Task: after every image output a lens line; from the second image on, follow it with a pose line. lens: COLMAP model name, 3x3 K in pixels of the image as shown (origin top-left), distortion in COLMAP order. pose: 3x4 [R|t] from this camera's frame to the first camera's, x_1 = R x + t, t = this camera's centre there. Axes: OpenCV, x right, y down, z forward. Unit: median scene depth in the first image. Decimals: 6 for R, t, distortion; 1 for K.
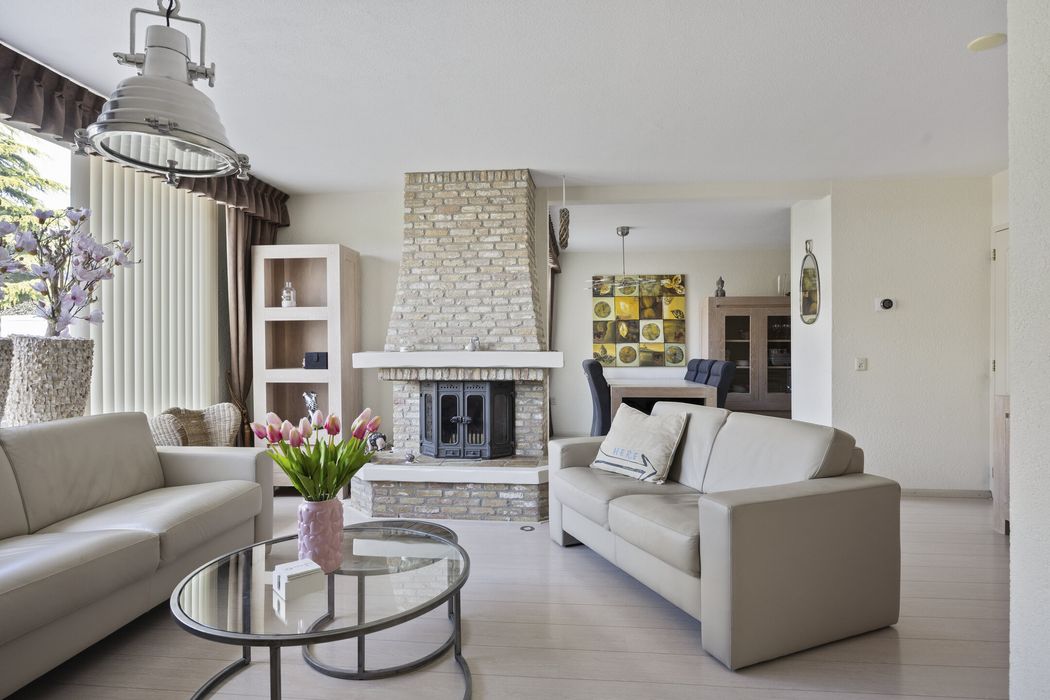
lens RADIAL K [[564.4, 0, 527.3], [0, 564.4, 352.5], [0, 0, 1]] dist [-0.000104, 0.000103]
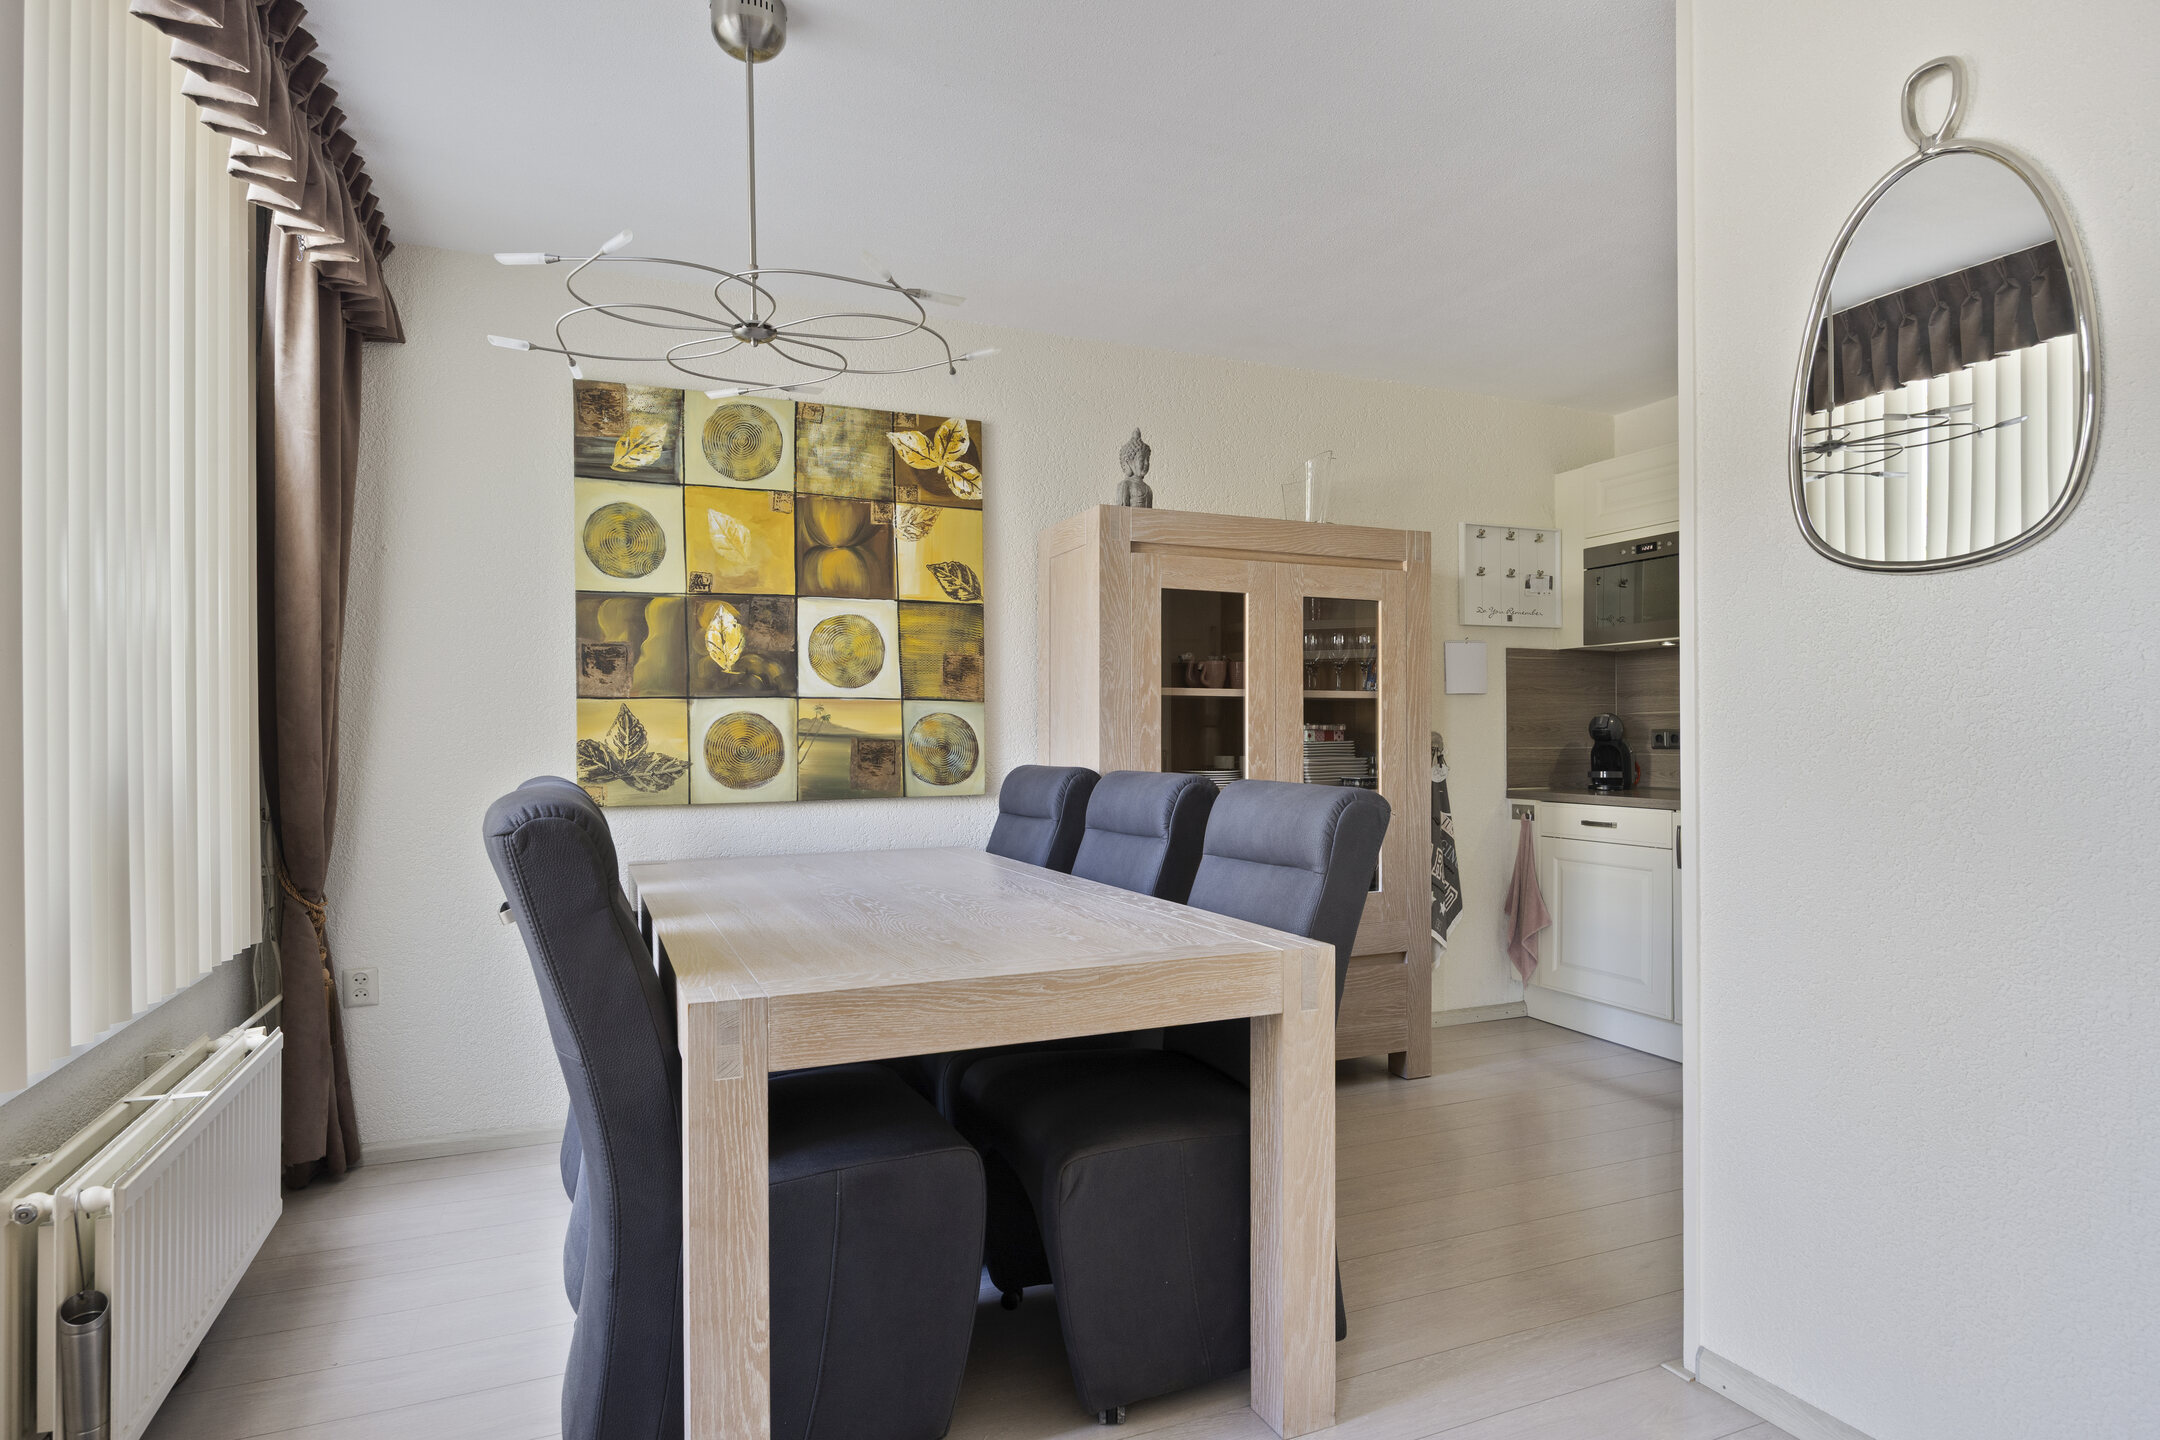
lens RADIAL K [[1188.1, 0, 1095.1], [0, 1188.1, 736.5], [0, 0, 1]] dist [-0.002983, 0.000392]
pose [[0.874634, -0.002758, 0.484777, 0.071616], [0.003474, 0.999994, -0.000579, -0.000814], [-0.484772, 0.002190, 0.874638, 0.524555]]
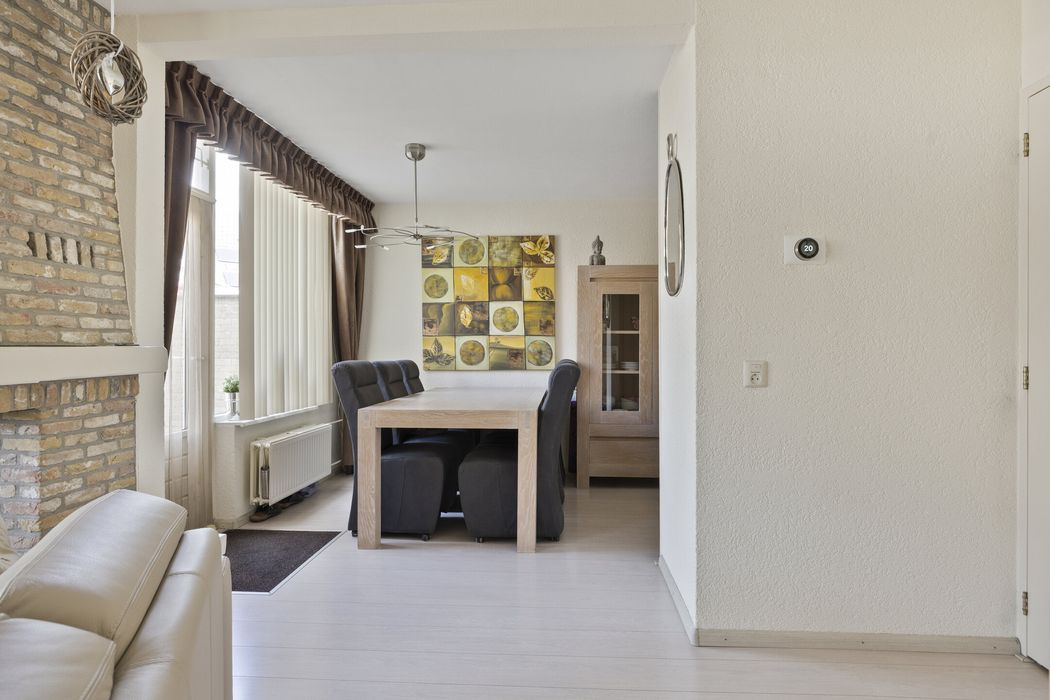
lens RADIAL K [[583.8, 0, 525.0], [0, 583.8, 350.0], [0, 0, 1]] dist [-0.000906, -0.000079]
pose [[0.999593, 0.001006, 0.028512, 0.222501], [-0.001027, 0.999999, 0.000698, -0.000090], [-0.028511, -0.000727, 0.999593, 0.296502]]
